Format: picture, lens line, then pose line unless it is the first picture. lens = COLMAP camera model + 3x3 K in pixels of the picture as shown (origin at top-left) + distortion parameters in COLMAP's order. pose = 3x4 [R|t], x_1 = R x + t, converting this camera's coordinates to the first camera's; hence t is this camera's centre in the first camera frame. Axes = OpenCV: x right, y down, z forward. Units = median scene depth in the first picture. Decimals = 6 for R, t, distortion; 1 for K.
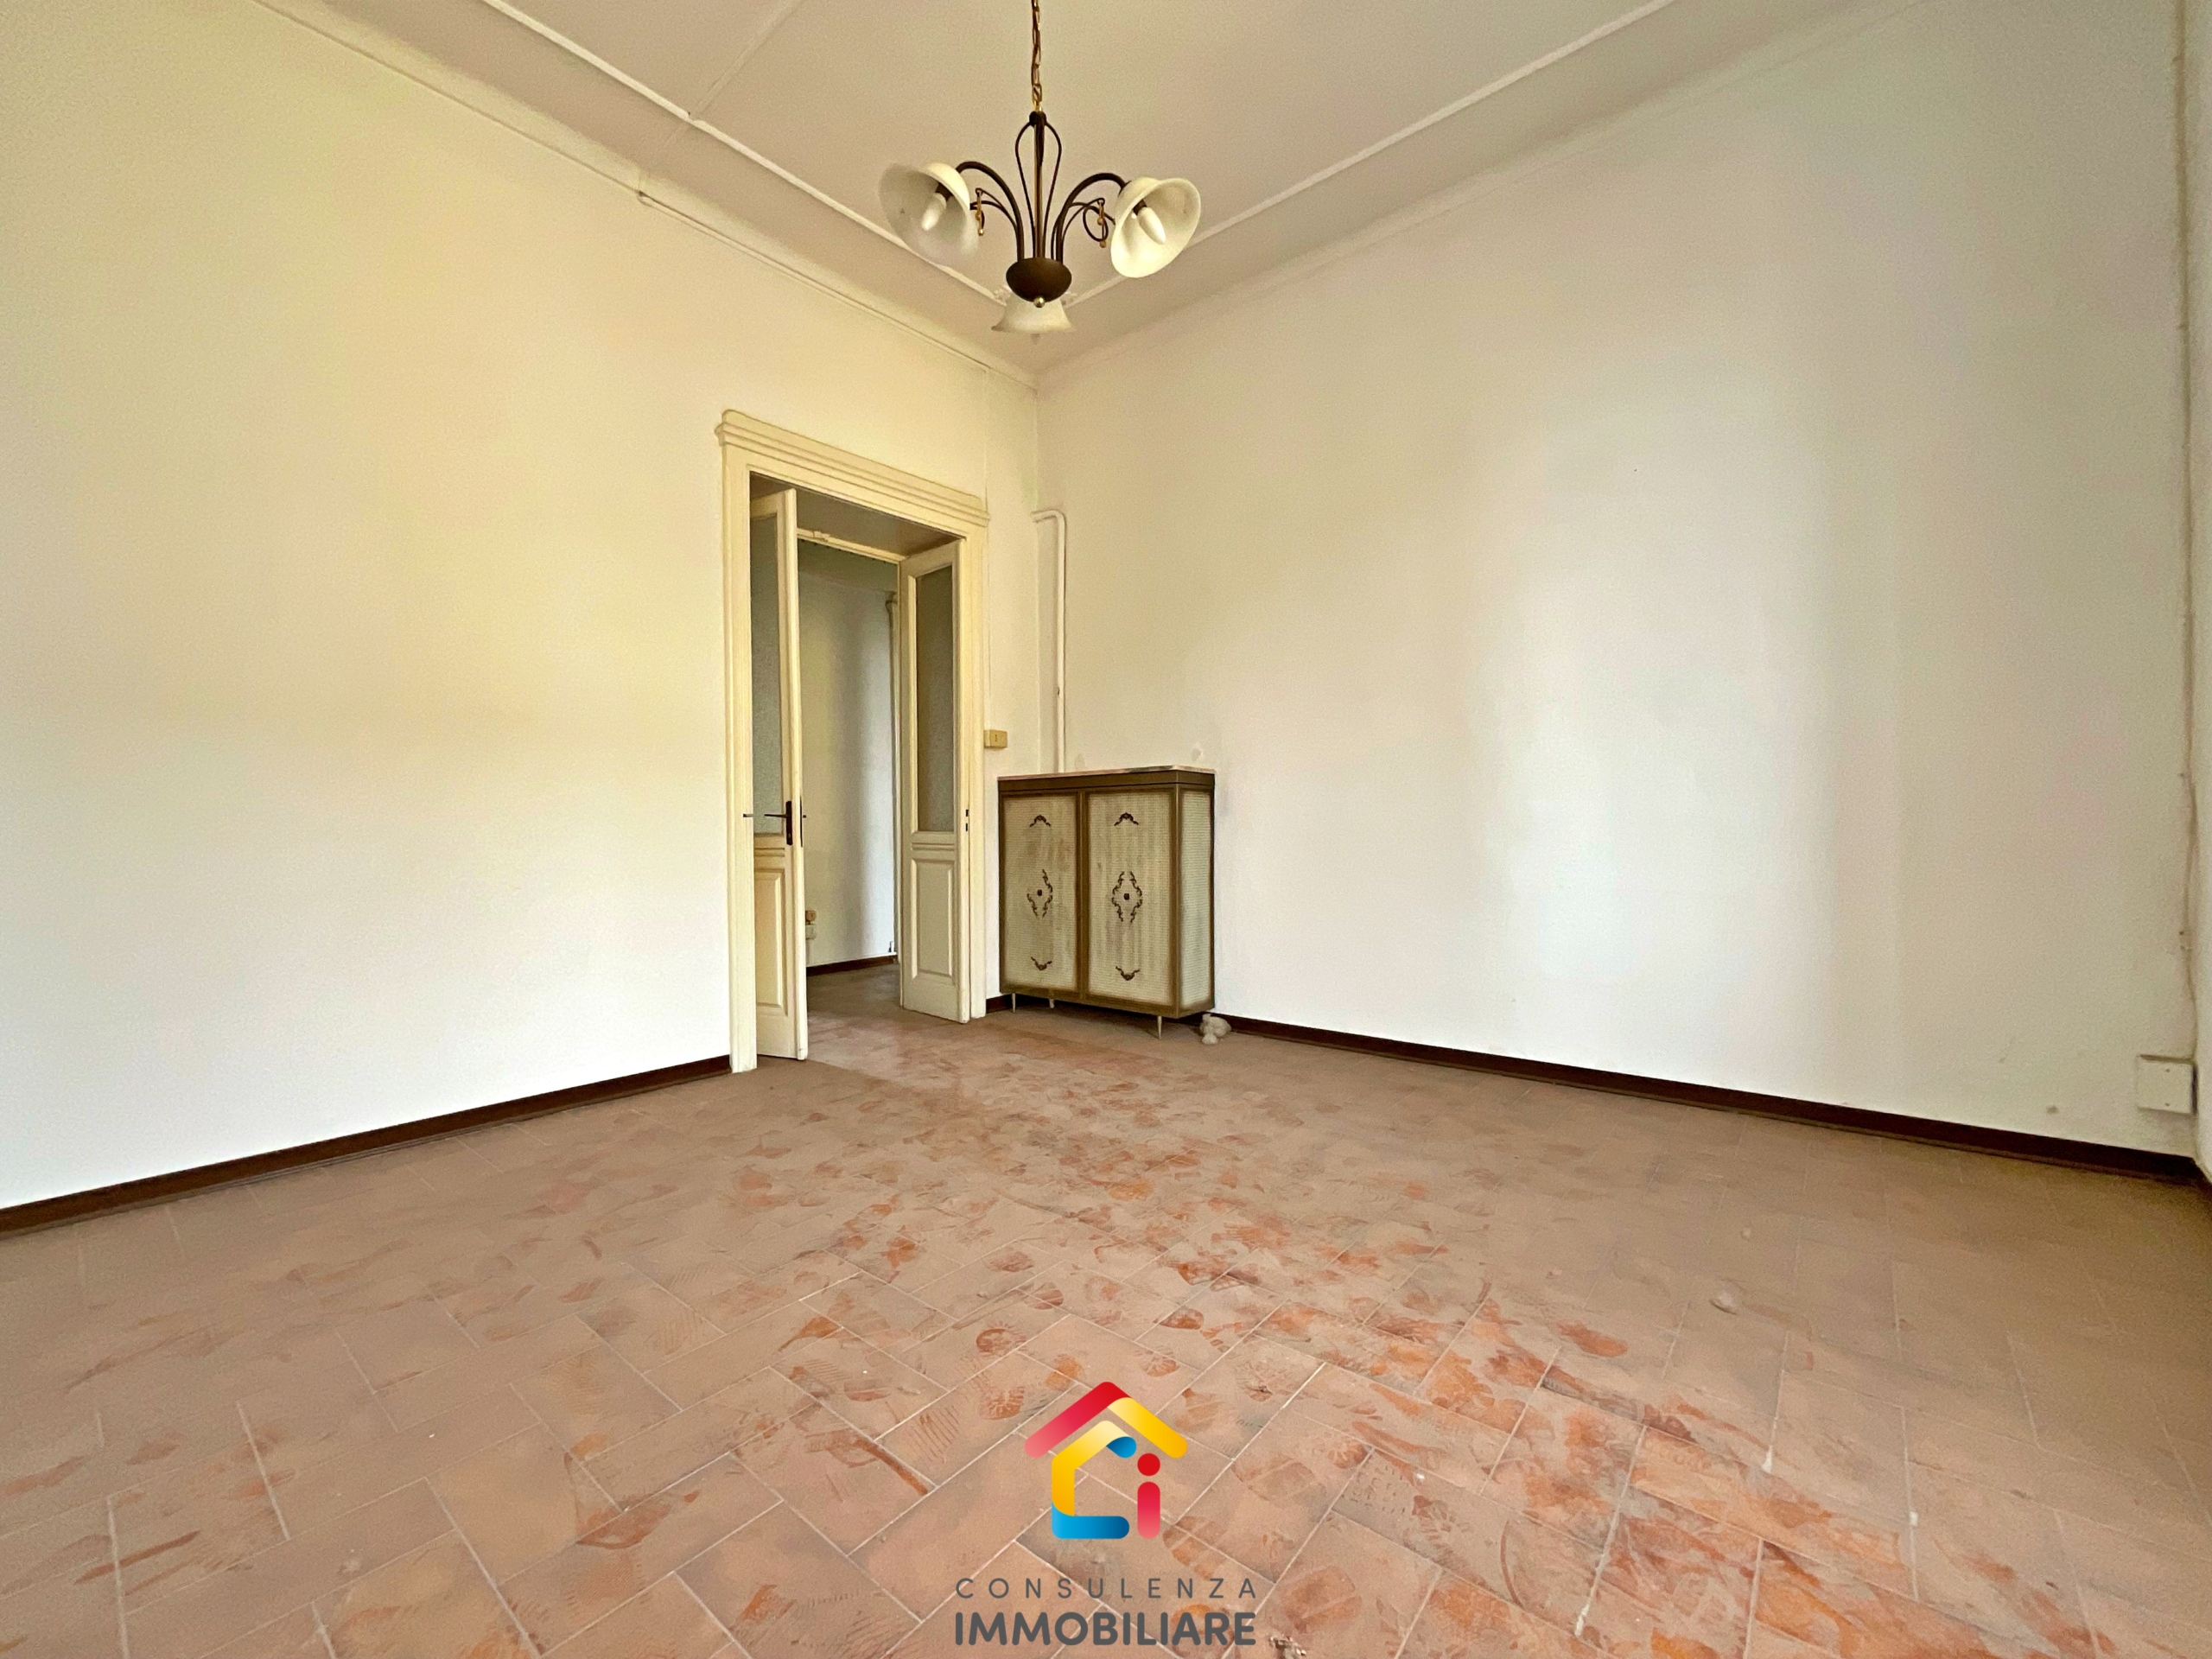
lens RADIAL K [[896.0, 0, 1119.4], [0, 896.0, 822.5], [0, 0, 1]] dist [-0.001217, -0.003576]
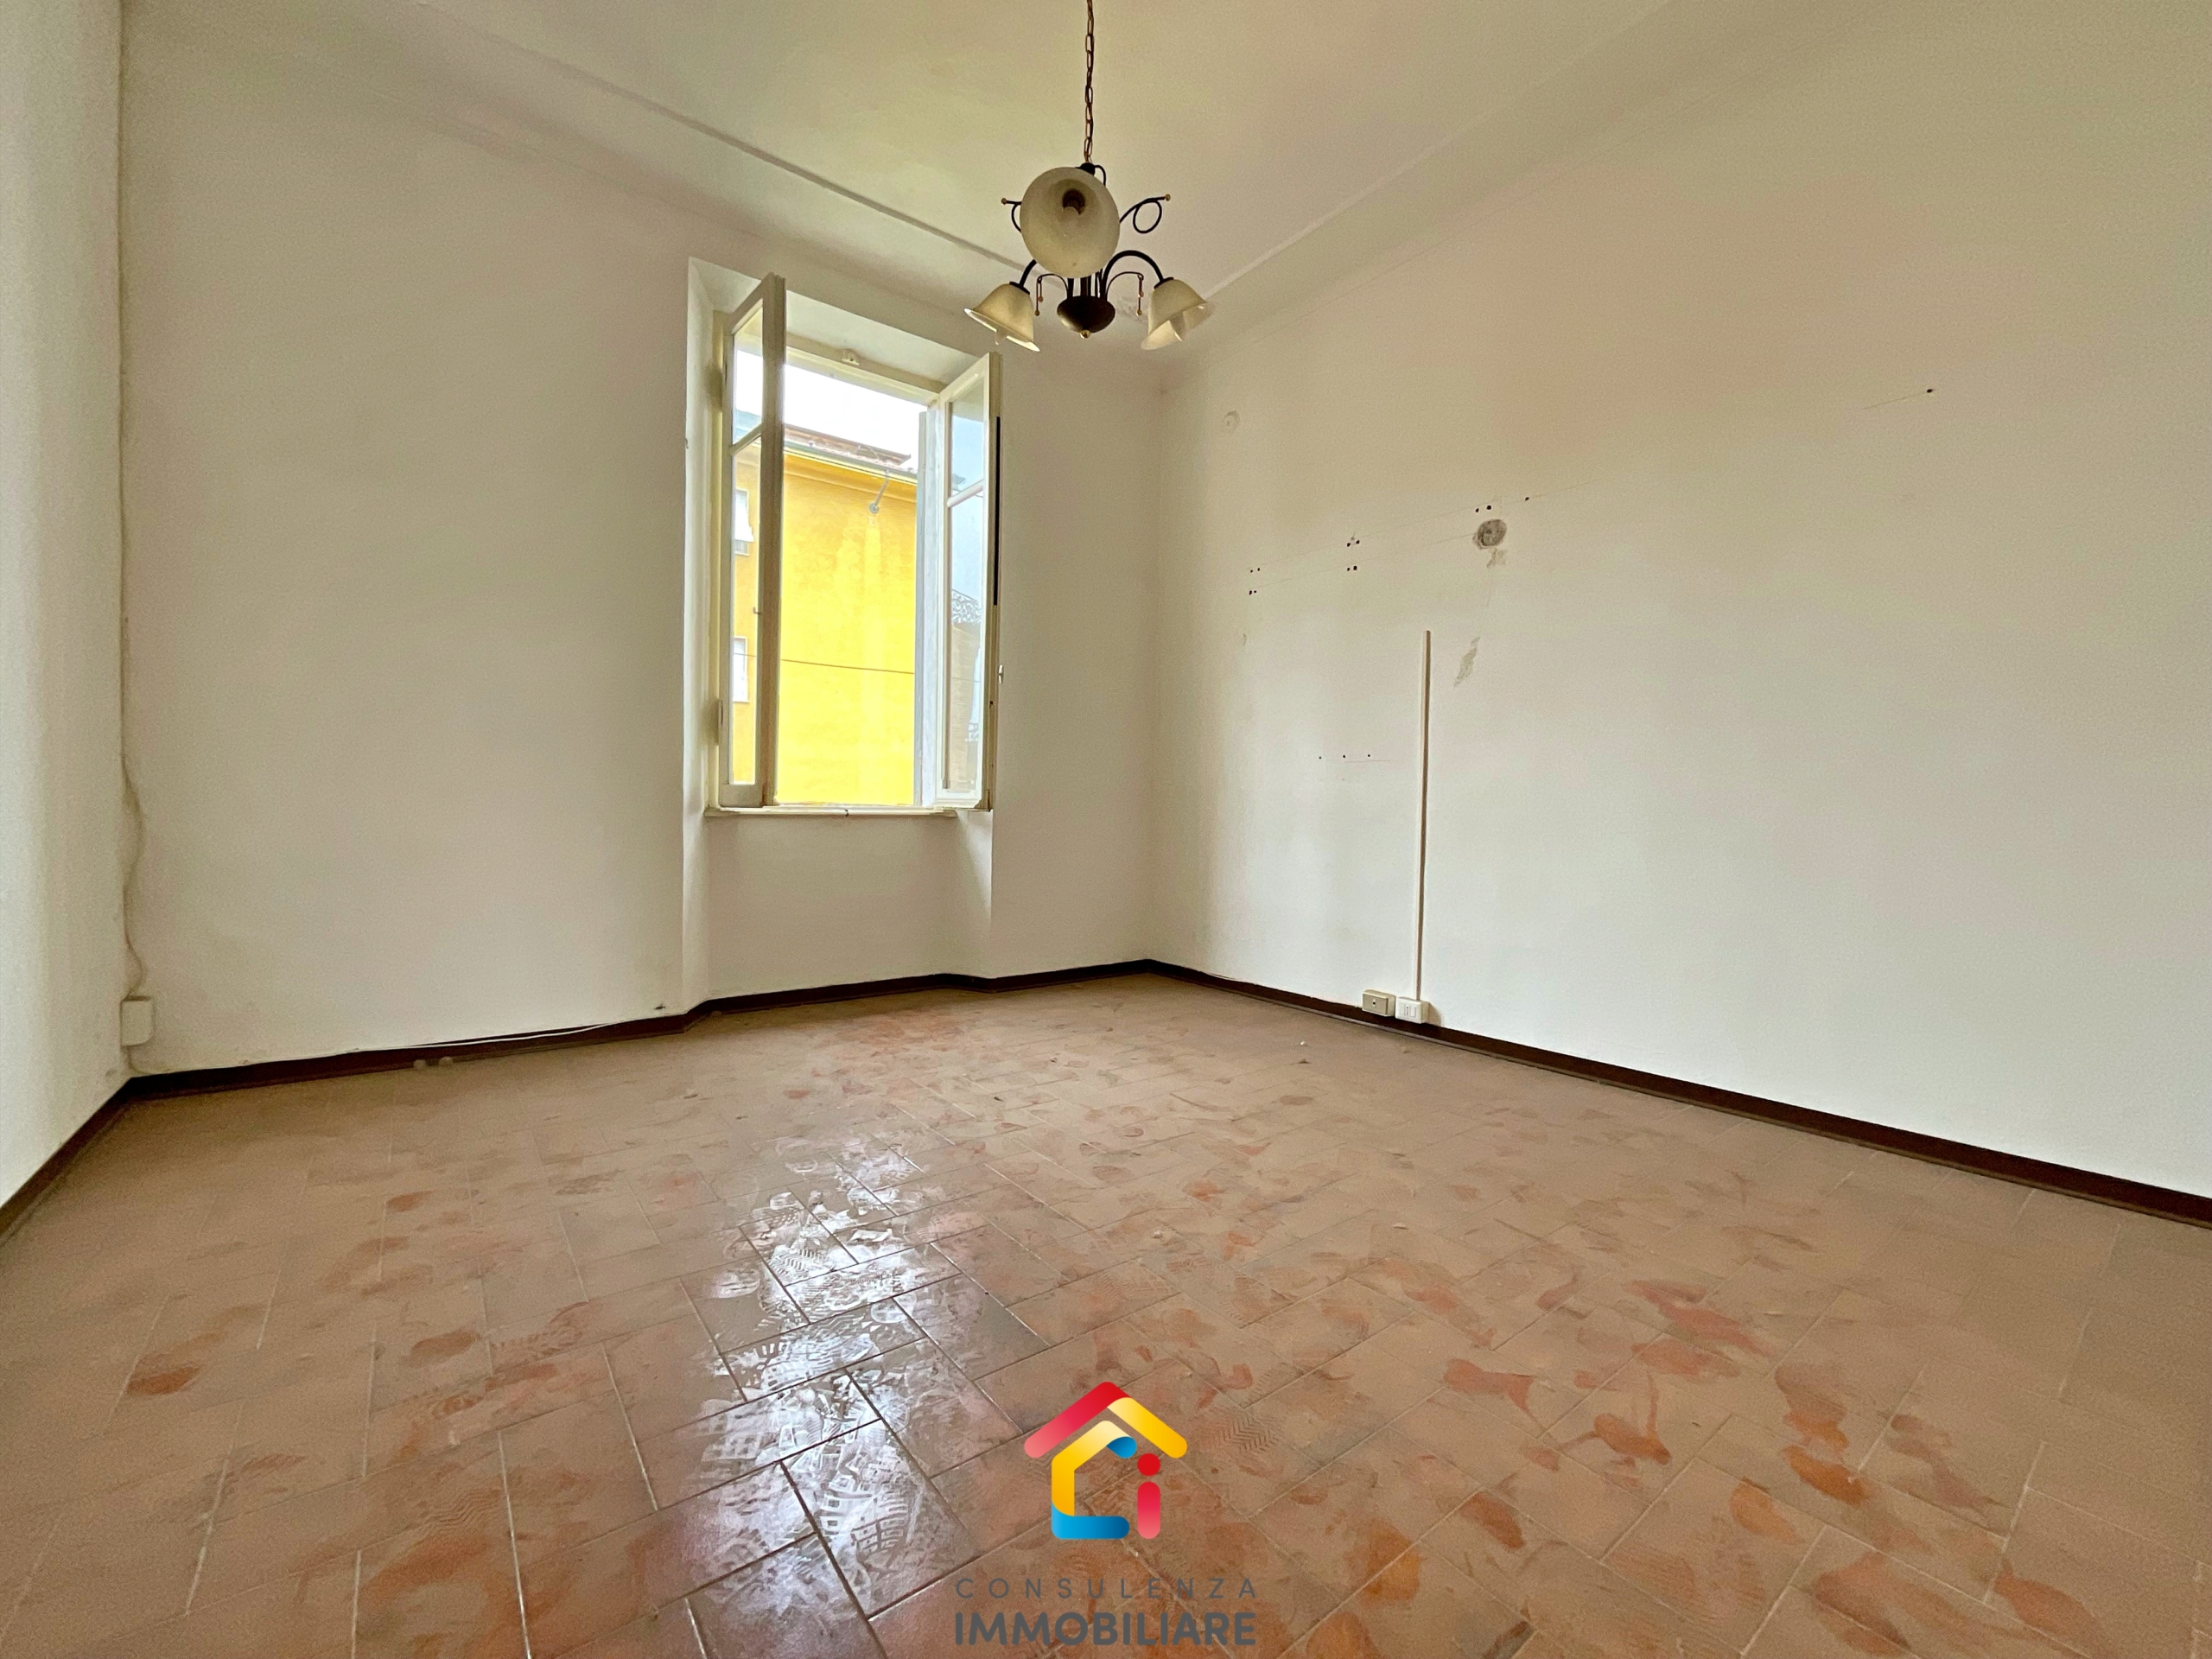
lens RADIAL K [[896.0, 0, 1116.7], [0, 896.0, 843.4], [0, 0, 1]] dist [-0.001217, -0.003576]
pose [[-0.974644, -0.012685, 0.223403, -0.356422], [-0.003907, 0.999204, 0.039689, 0.013438], [-0.223728, 0.037809, -0.973918, 1.961881]]
